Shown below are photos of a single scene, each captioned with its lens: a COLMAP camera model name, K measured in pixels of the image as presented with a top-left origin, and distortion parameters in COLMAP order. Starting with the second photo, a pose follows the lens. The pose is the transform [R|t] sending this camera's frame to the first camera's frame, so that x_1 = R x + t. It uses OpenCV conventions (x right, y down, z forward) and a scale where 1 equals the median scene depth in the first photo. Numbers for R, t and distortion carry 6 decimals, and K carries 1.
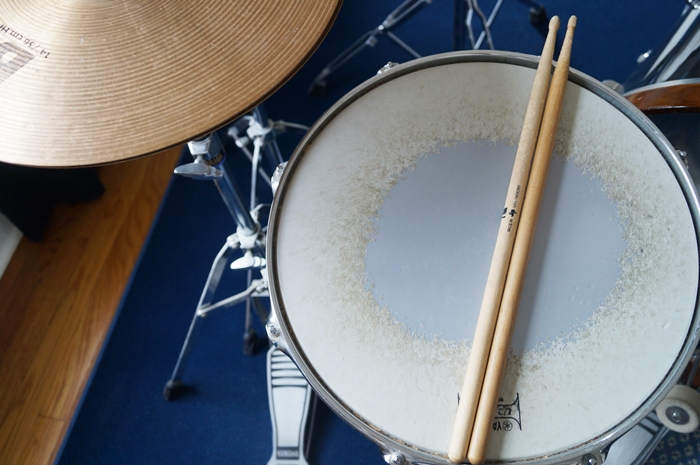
lens RADIAL K [[635.5, 0, 349.8], [0, 635.5, 233.7], [0, 0, 1]] dist [-0.004601, 0.000000]
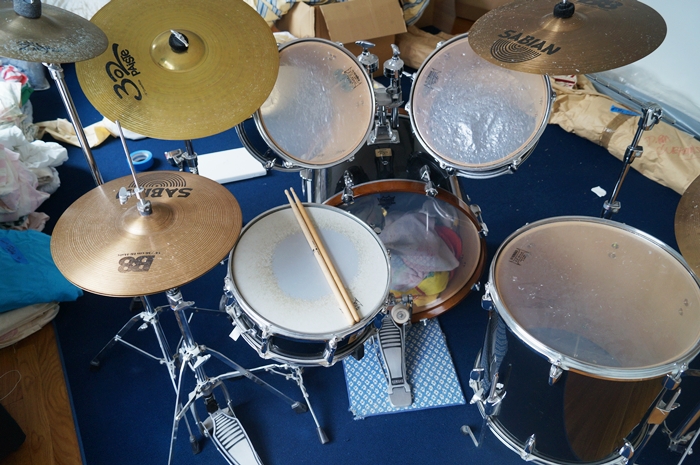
lens RADIAL K [[537.0, 0, 349.5], [0, 537.0, 231.8], [0, 0, 1]] dist [-0.008732, 0.010641]
pose [[0.735985, -0.373650, 0.564545, -0.840041], [0.547897, 0.818566, -0.172506, 0.350185], [-0.397661, 0.436275, 0.807174, -0.882000]]
